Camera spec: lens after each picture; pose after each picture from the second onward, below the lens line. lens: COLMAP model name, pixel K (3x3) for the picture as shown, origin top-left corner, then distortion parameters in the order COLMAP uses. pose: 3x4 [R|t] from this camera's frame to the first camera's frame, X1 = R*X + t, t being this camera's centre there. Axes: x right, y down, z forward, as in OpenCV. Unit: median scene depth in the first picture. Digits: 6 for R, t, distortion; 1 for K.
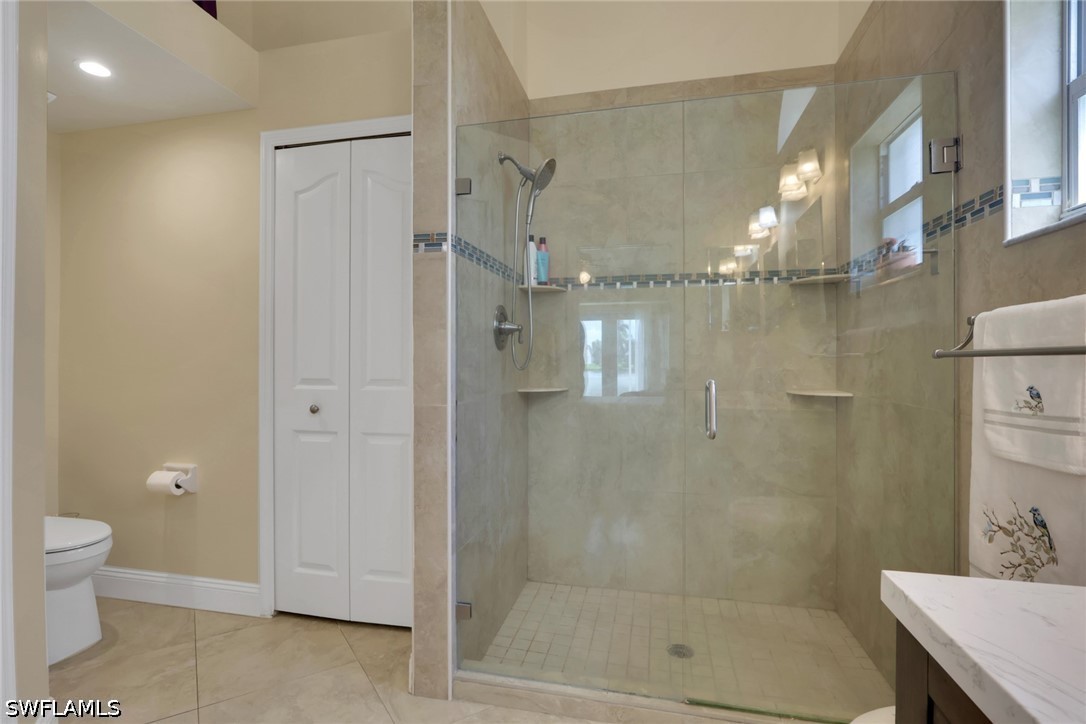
lens RADIAL K [[523.4, 0, 536.8], [0, 523.4, 360.7], [0, 0, 1]] dist [-0.001196, 0.000229]
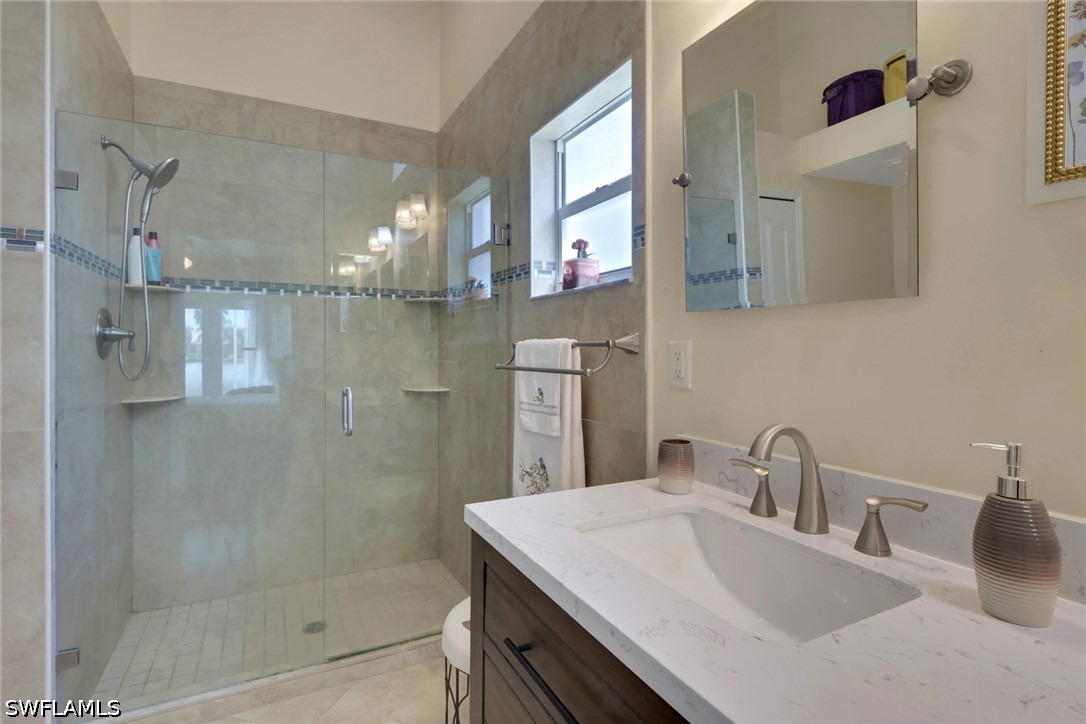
lens RADIAL K [[523.4, 0, 536.8], [0, 523.4, 360.7], [0, 0, 1]] dist [-0.001196, 0.000229]
pose [[0.758212, -0.011689, 0.651904, -0.087050], [-0.002282, 0.999786, 0.020581, -0.035710], [-0.652004, -0.017092, 0.758023, -0.141013]]
